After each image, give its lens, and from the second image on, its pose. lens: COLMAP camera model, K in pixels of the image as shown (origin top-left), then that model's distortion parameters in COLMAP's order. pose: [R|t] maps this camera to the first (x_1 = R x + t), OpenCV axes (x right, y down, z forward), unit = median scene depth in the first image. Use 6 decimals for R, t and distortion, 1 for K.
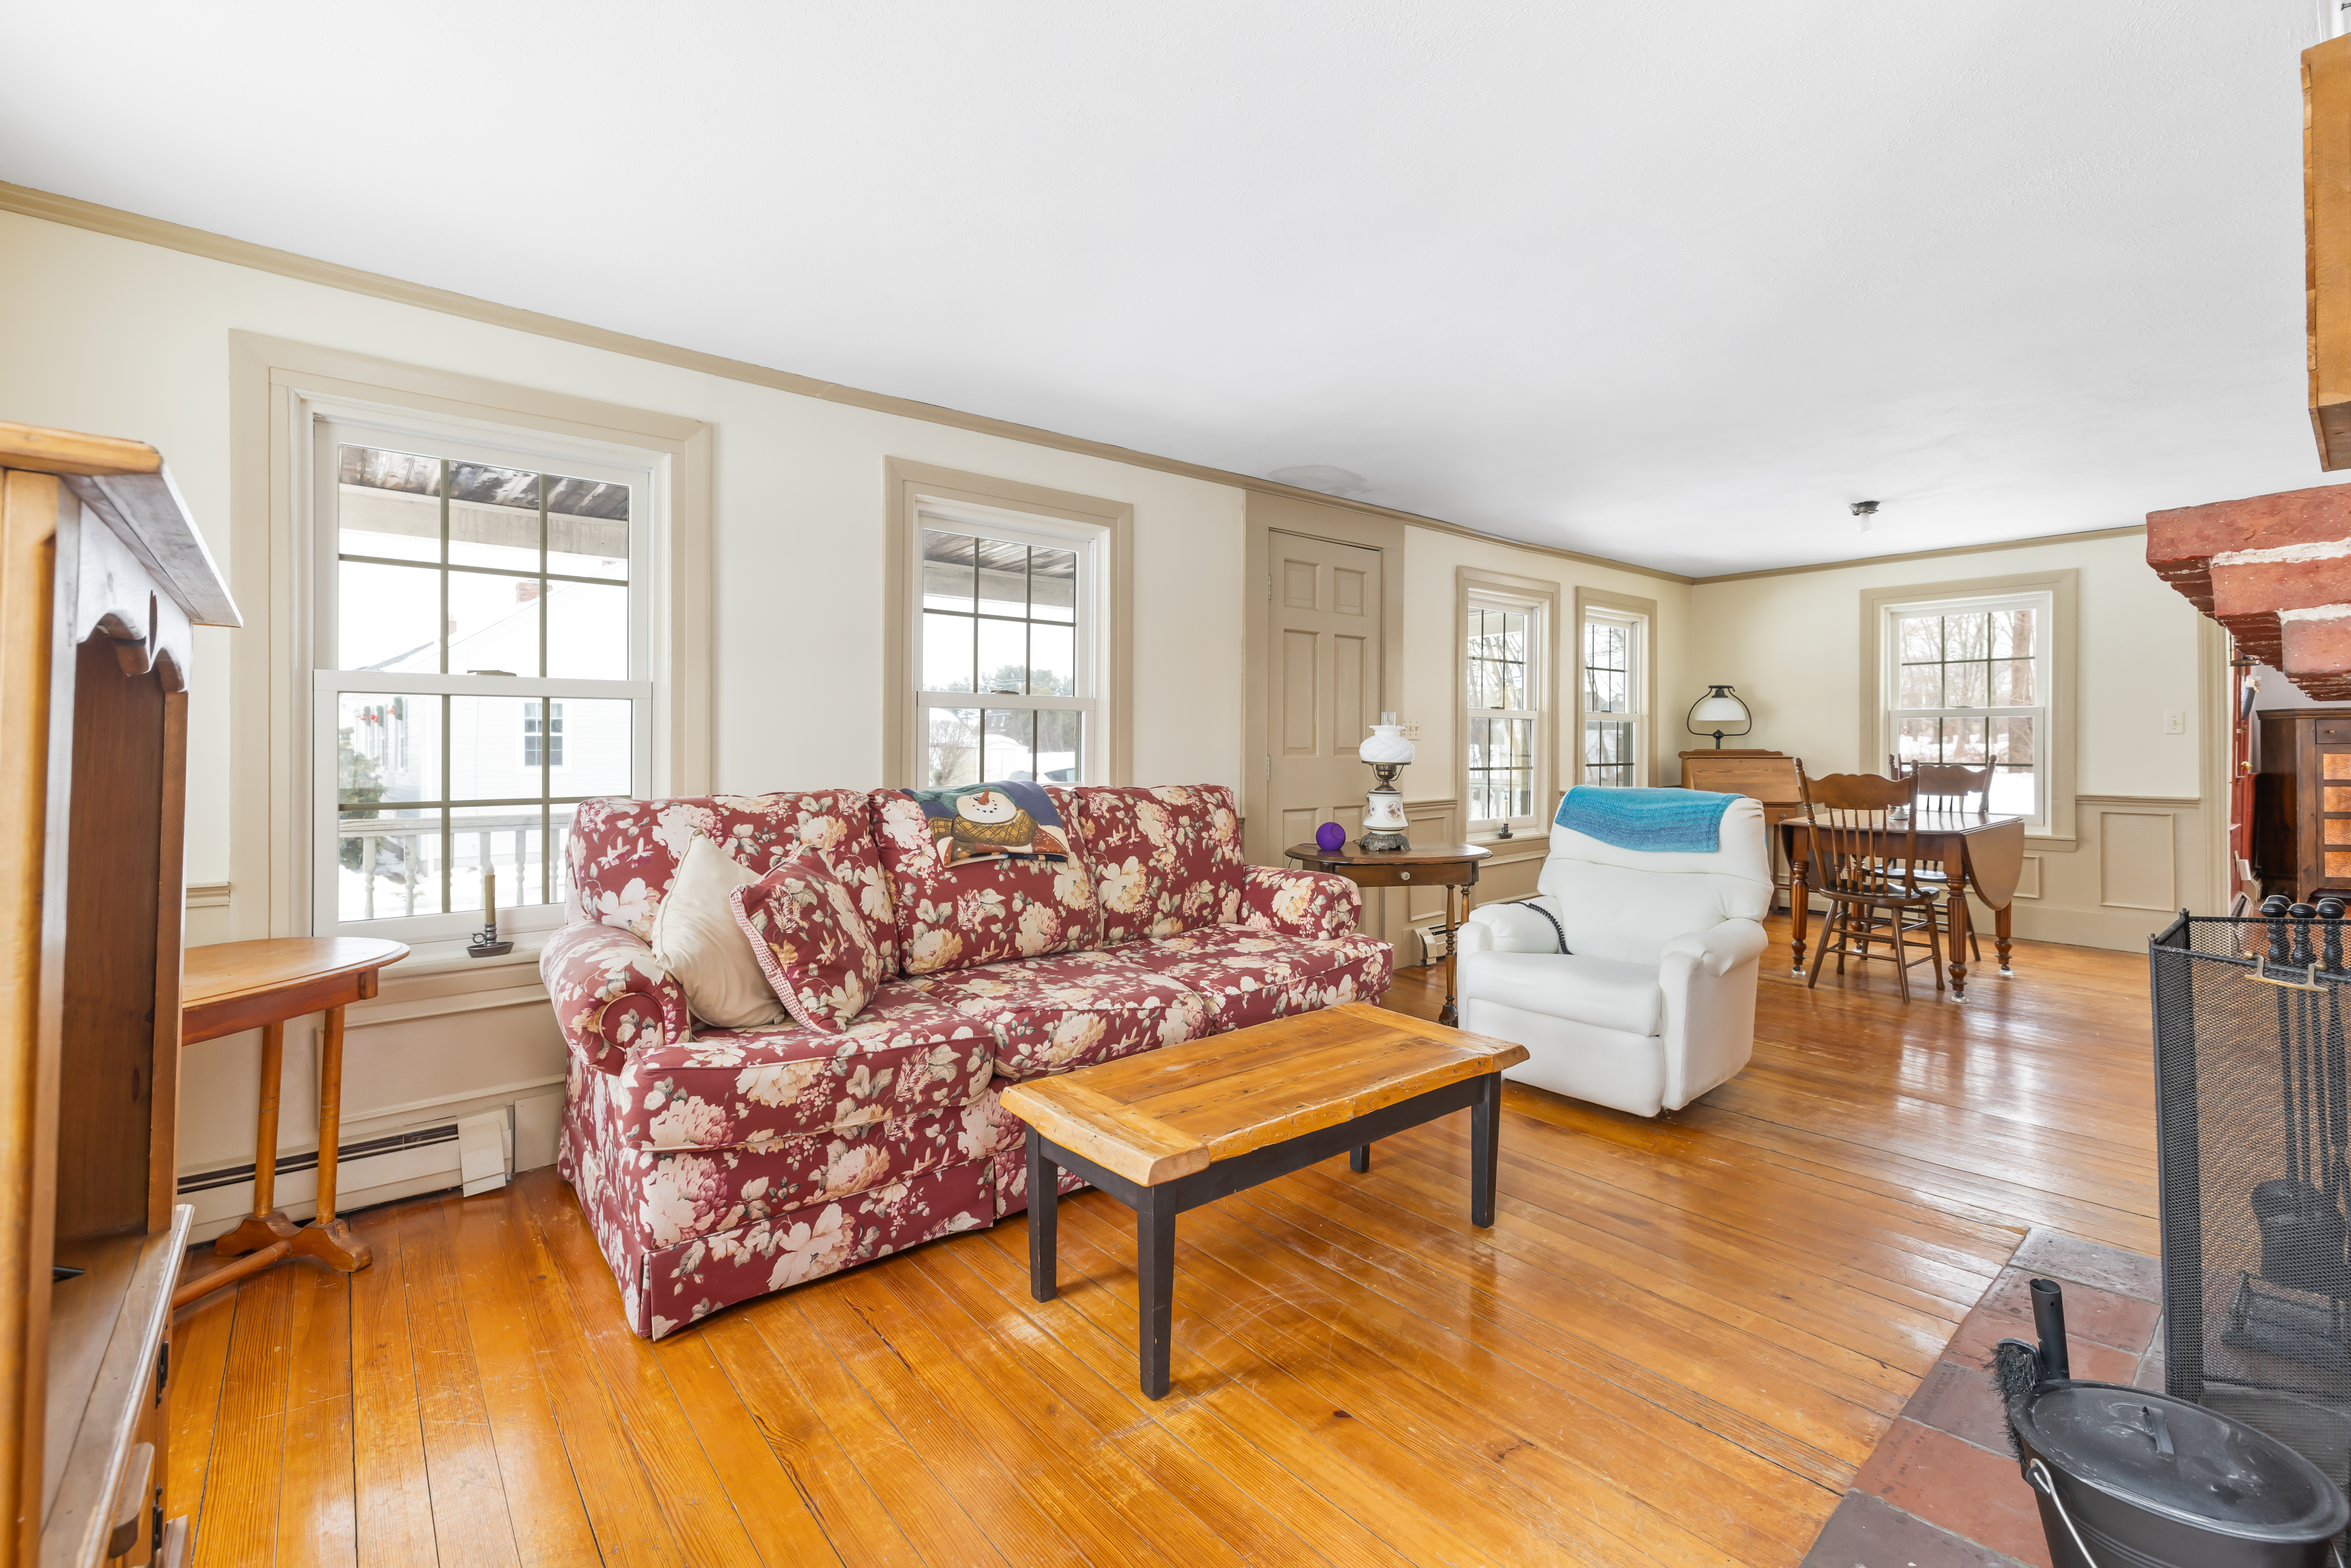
lens RADIAL K [[1015.3, 0, 1165.9], [0, 1015.3, 765.1], [0, 0, 1]] dist [-0.009987, -0.001184]
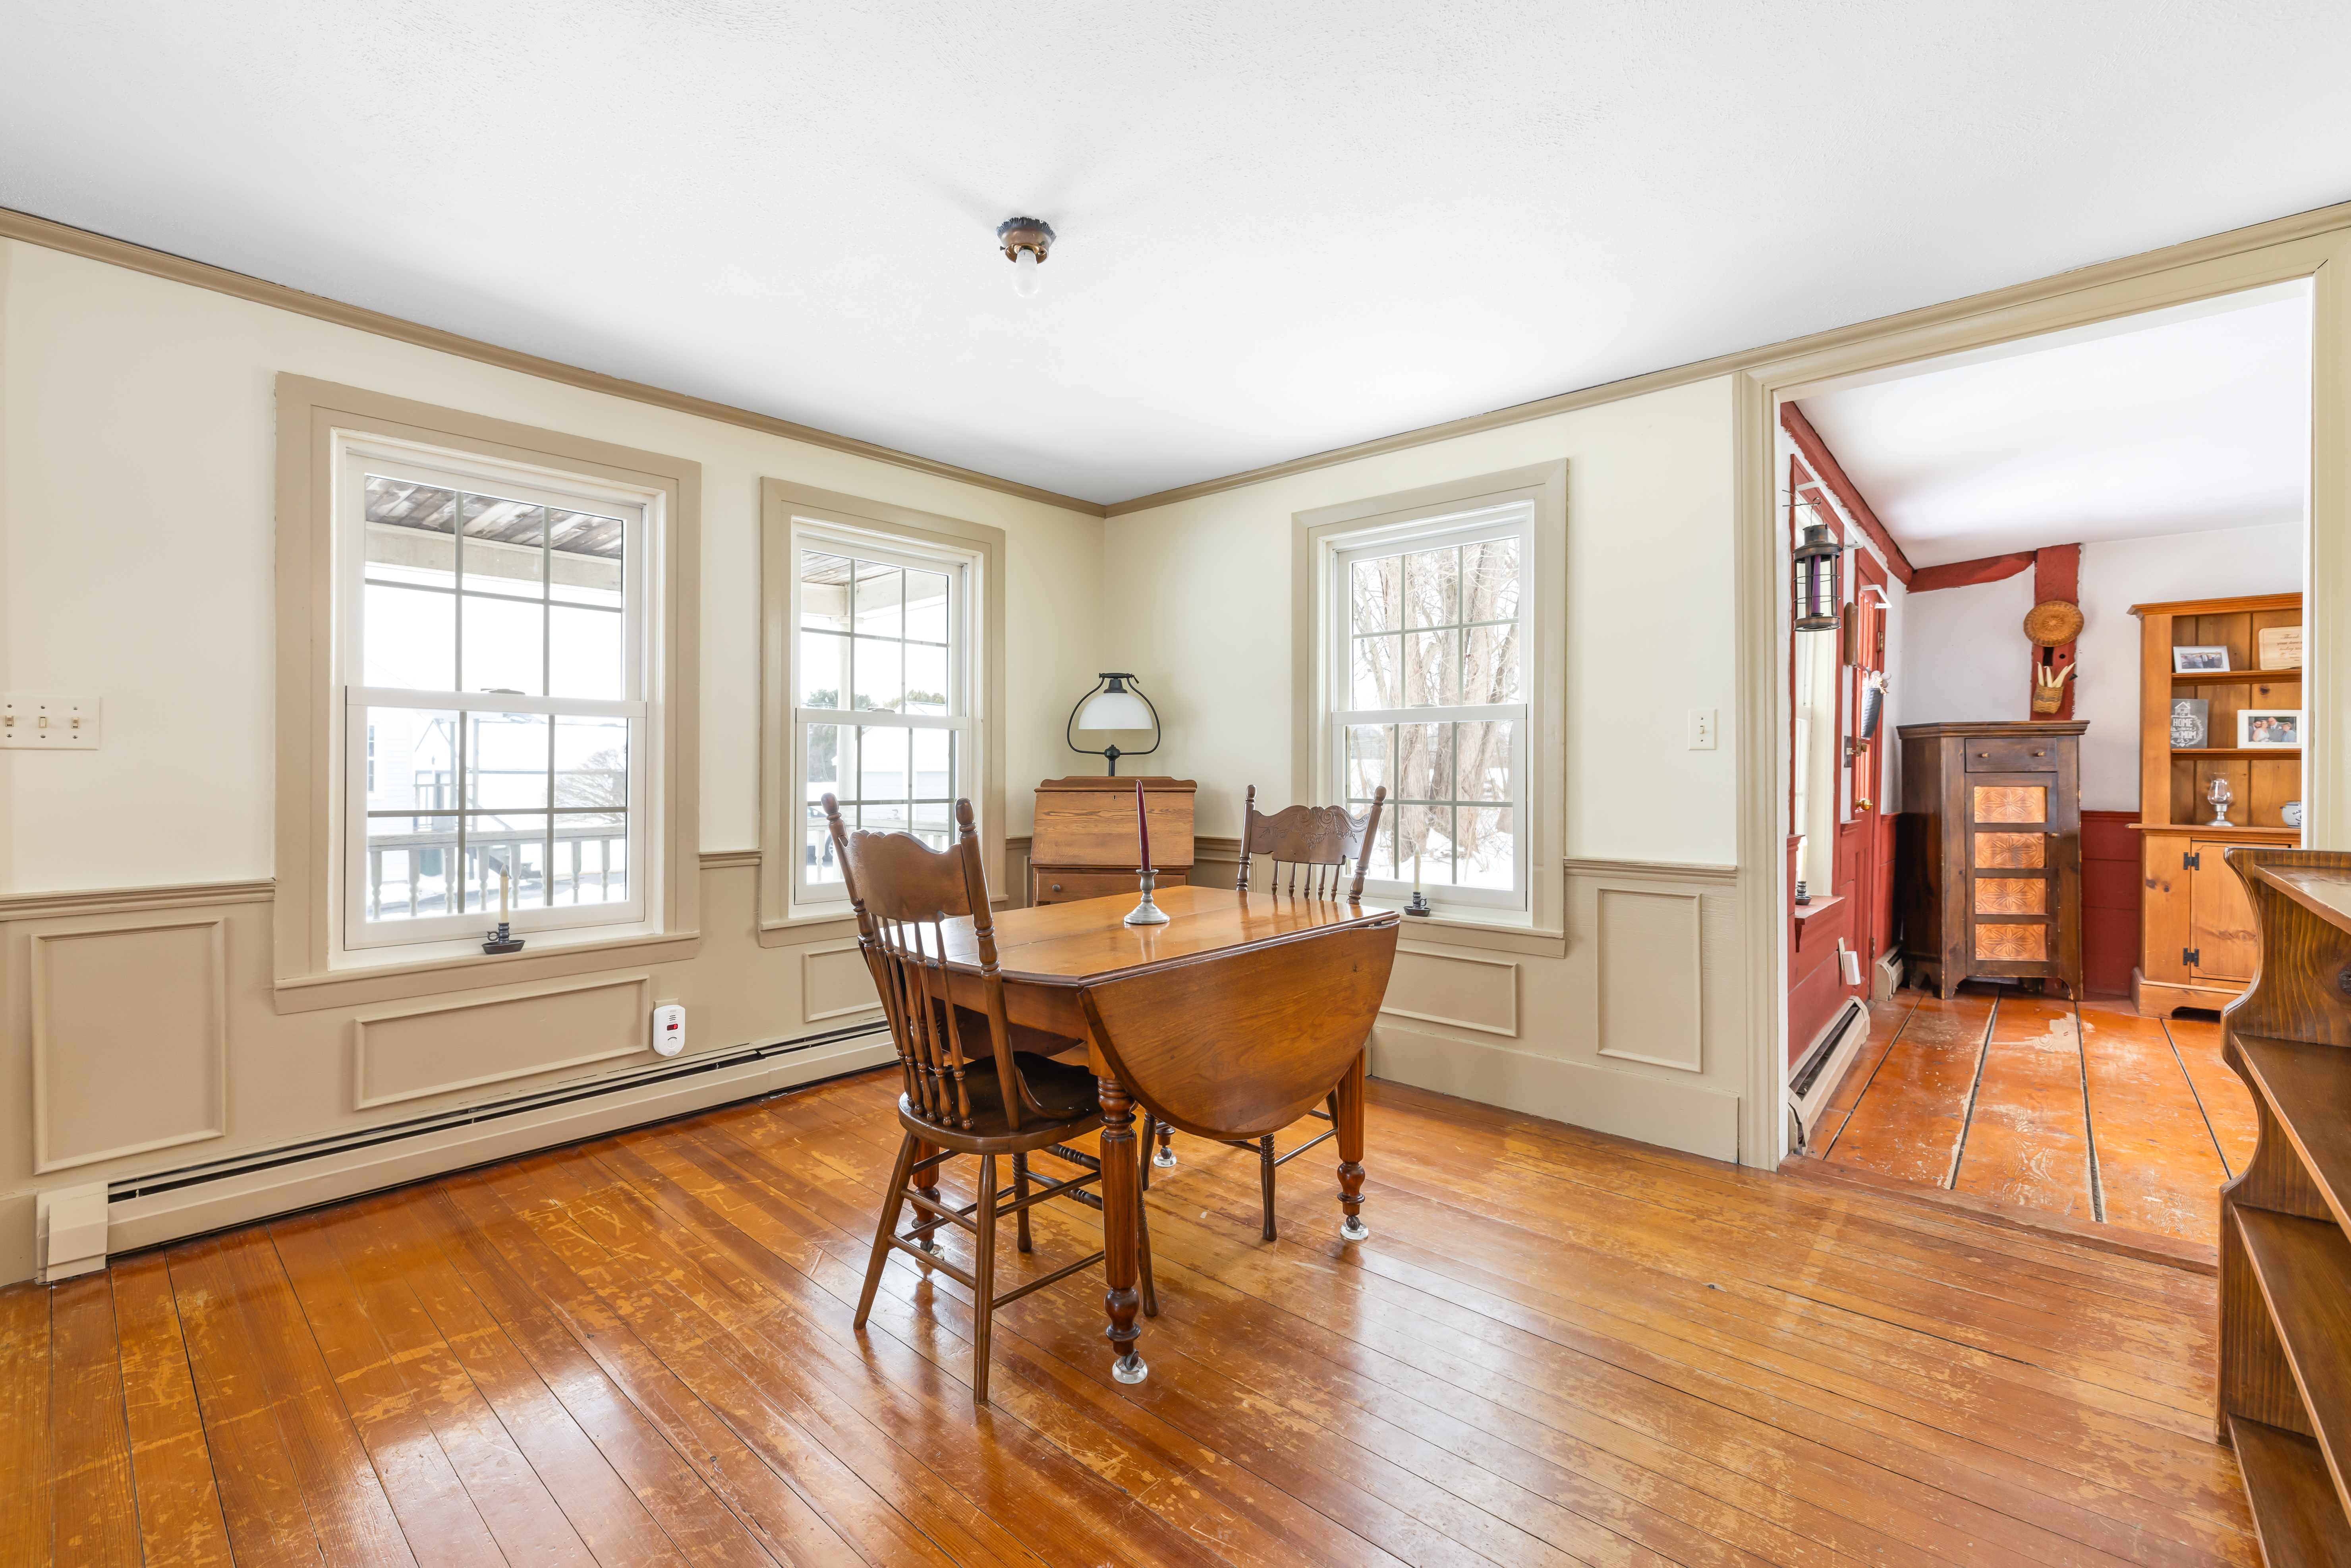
lens RADIAL K [[1015.3, 0, 1181.5], [0, 1015.3, 781.7], [0, 0, 1]] dist [-0.009987, -0.001184]
pose [[0.987350, 0.004685, 0.158490, 0.488665], [-0.003132, 0.999945, -0.010045, -0.006093], [-0.158528, 0.009421, 0.987310, 0.380784]]
